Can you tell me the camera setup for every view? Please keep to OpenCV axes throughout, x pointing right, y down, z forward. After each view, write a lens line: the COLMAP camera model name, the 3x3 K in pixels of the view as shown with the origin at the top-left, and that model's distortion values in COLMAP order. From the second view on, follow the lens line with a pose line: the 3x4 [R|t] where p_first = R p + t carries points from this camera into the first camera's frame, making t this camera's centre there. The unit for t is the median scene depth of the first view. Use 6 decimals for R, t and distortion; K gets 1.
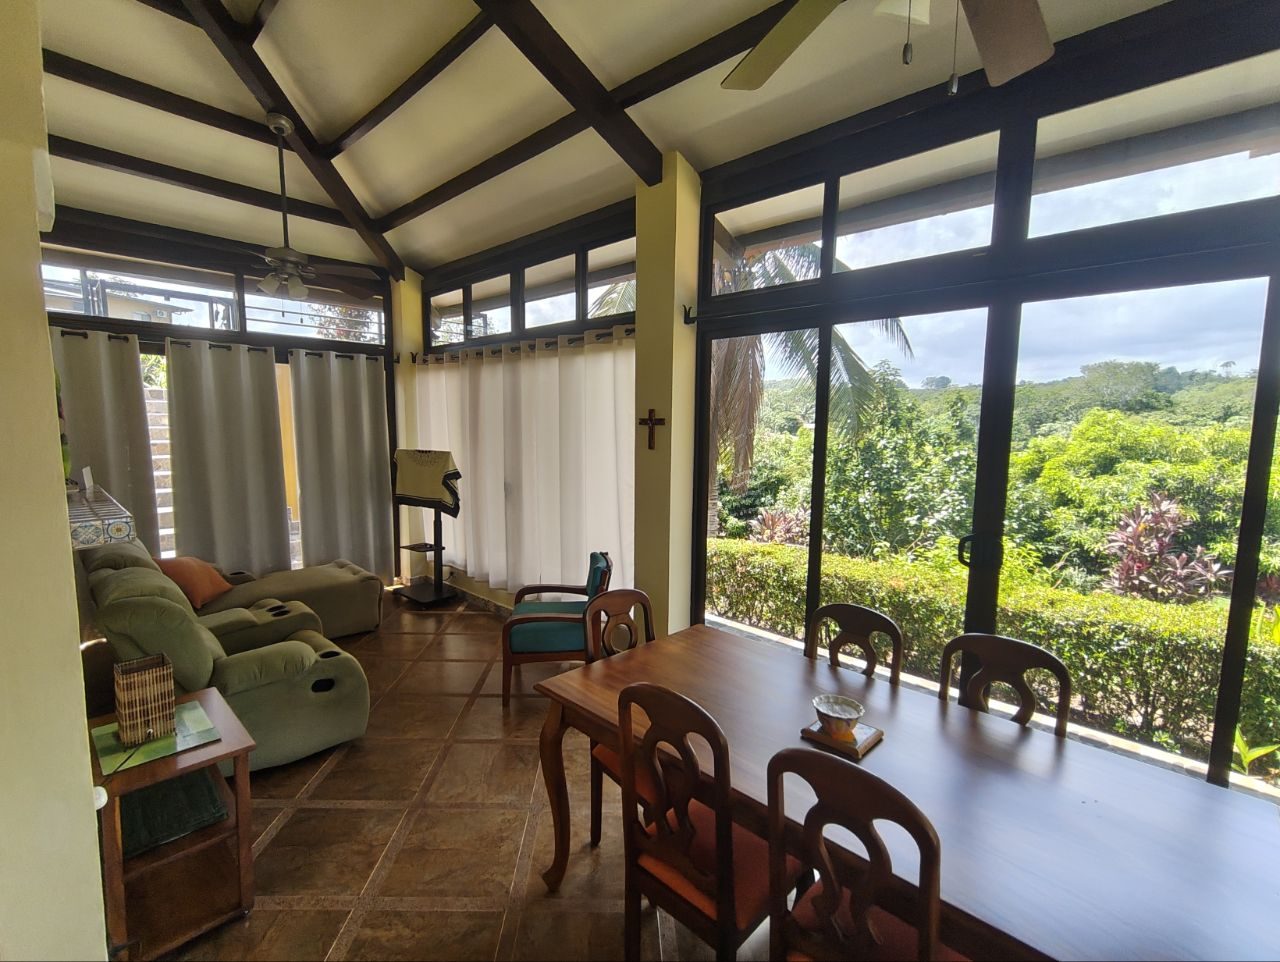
lens RADIAL K [[577.9, 0, 642.3], [0, 577.9, 484.0], [0, 0, 1]] dist [0.002654, 0.005801]
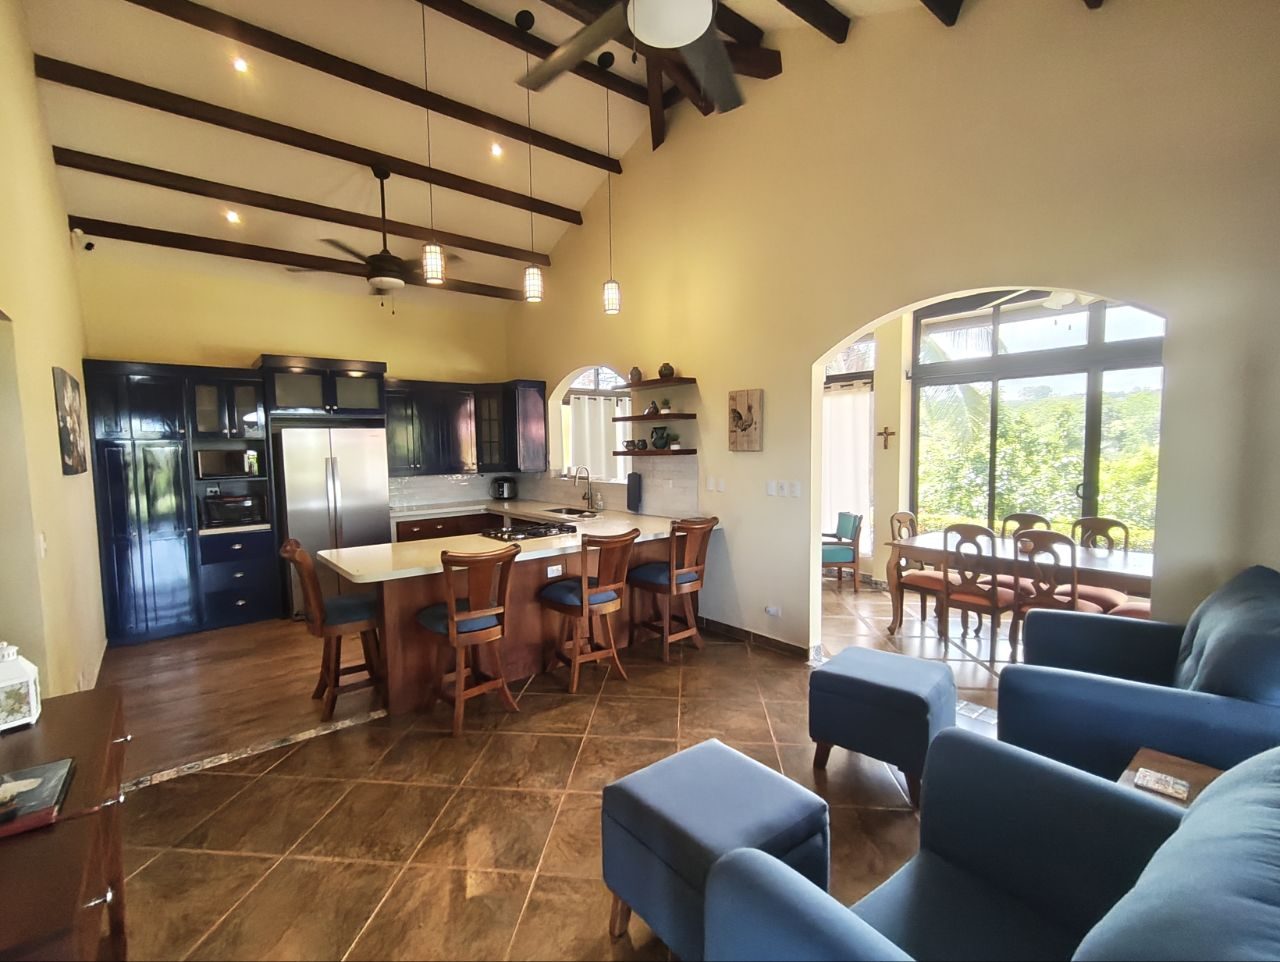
lens RADIAL K [[577.9, 0, 636.1], [0, 577.9, 478.5], [0, 0, 1]] dist [0.002654, 0.005801]
pose [[0.990582, -0.017316, -0.135823, -0.131128], [0.010832, 0.998772, -0.048337, 0.028410], [0.136494, 0.046411, 0.989553, -0.227660]]
